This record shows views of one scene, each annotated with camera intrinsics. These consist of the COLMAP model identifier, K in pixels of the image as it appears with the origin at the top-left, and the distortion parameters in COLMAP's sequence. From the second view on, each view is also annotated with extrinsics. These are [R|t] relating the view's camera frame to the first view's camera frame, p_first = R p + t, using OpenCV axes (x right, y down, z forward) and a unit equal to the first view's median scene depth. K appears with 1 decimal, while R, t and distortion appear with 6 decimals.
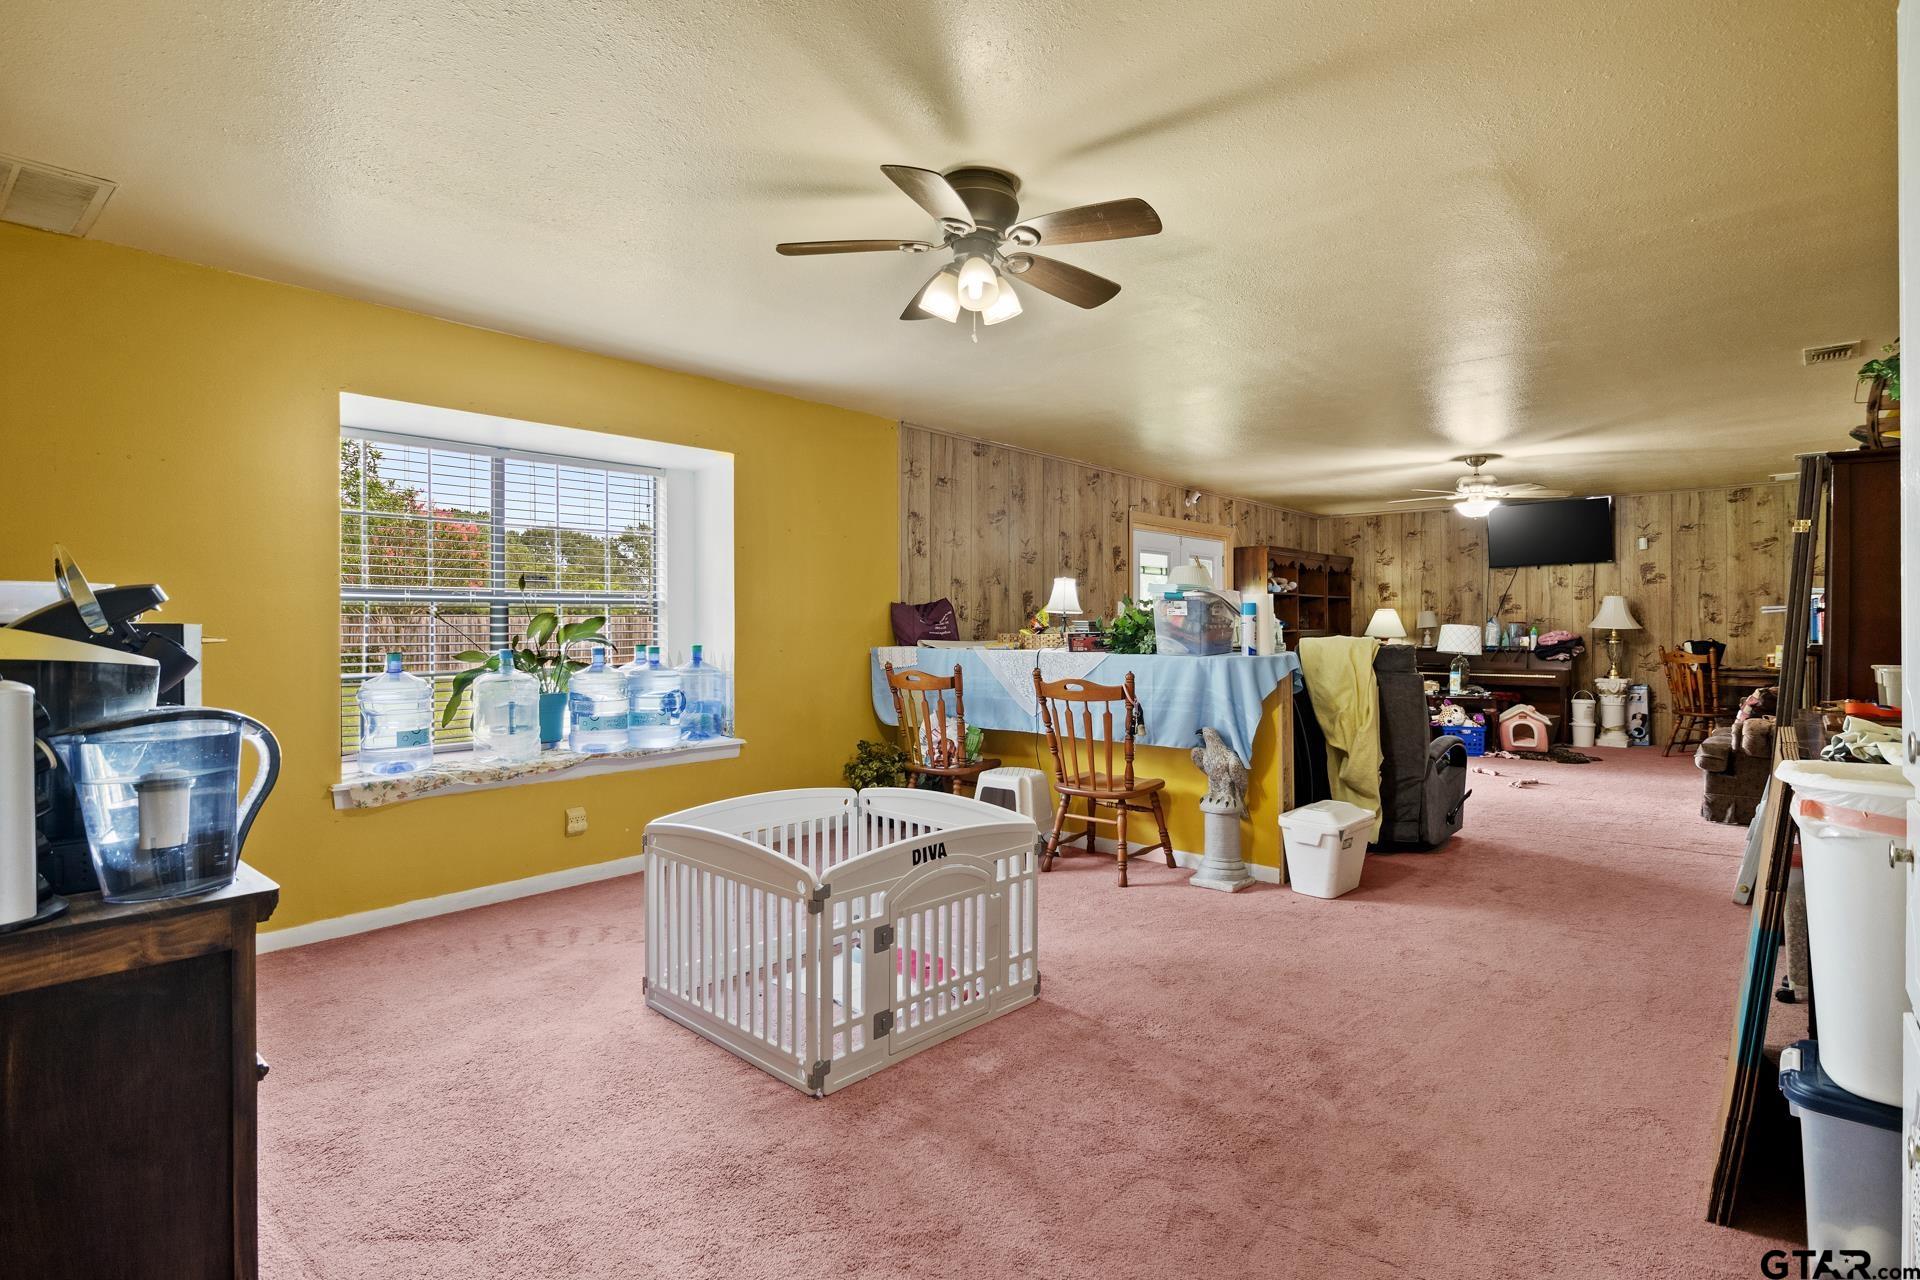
lens RADIAL K [[957.3, 0, 965.6], [0, 957.3, 628.8], [0, 0, 1]] dist [-0.002320, -0.001182]
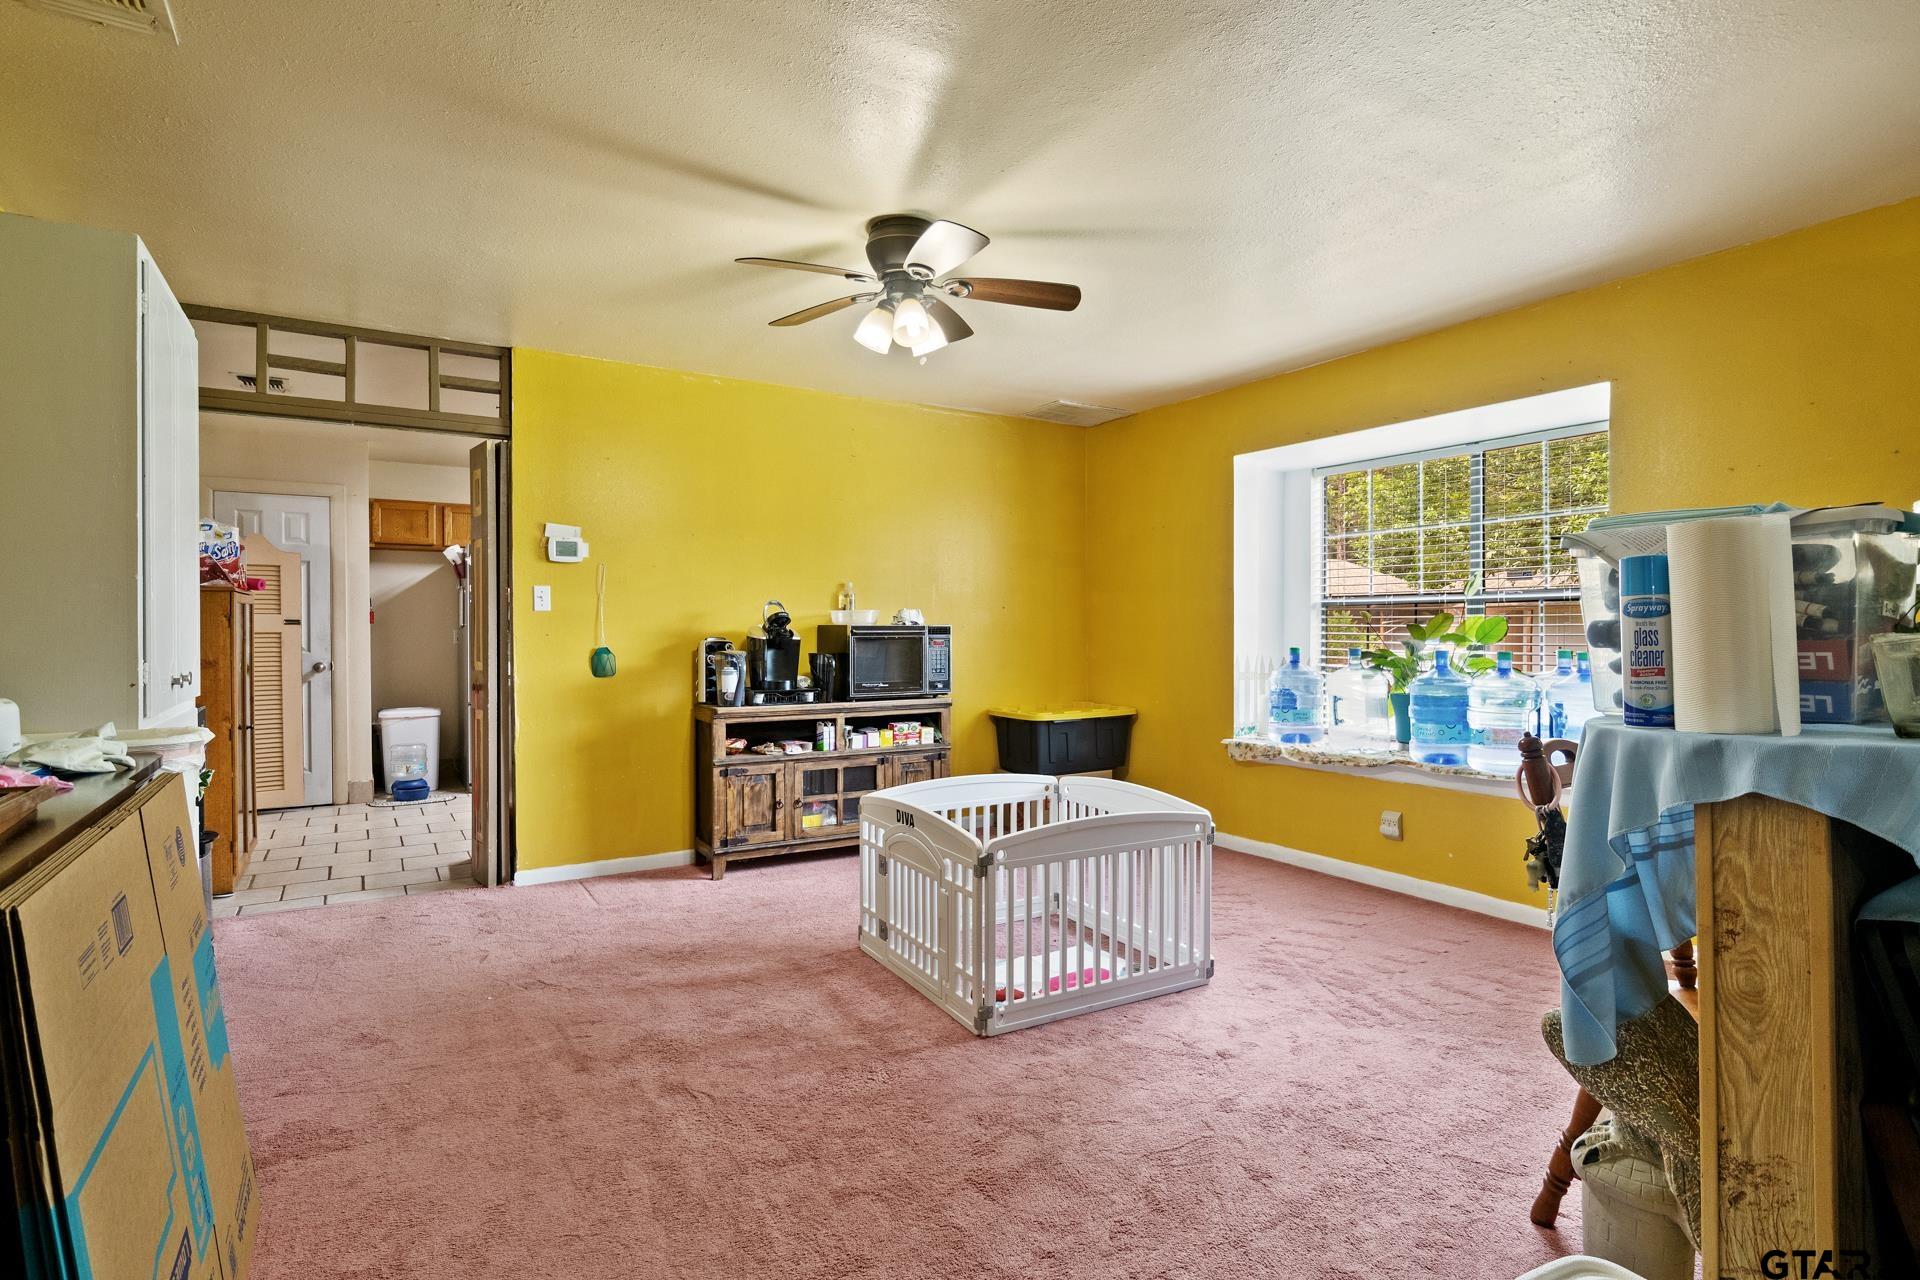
lens RADIAL K [[957.3, 0, 965.6], [0, 957.3, 628.8], [0, 0, 1]] dist [-0.002320, -0.001182]
pose [[-0.315256, 0.002985, -0.949002, 0.965156], [-0.001307, 0.999993, 0.003580, -0.004148], [0.949006, 0.002369, -0.315250, 1.309316]]
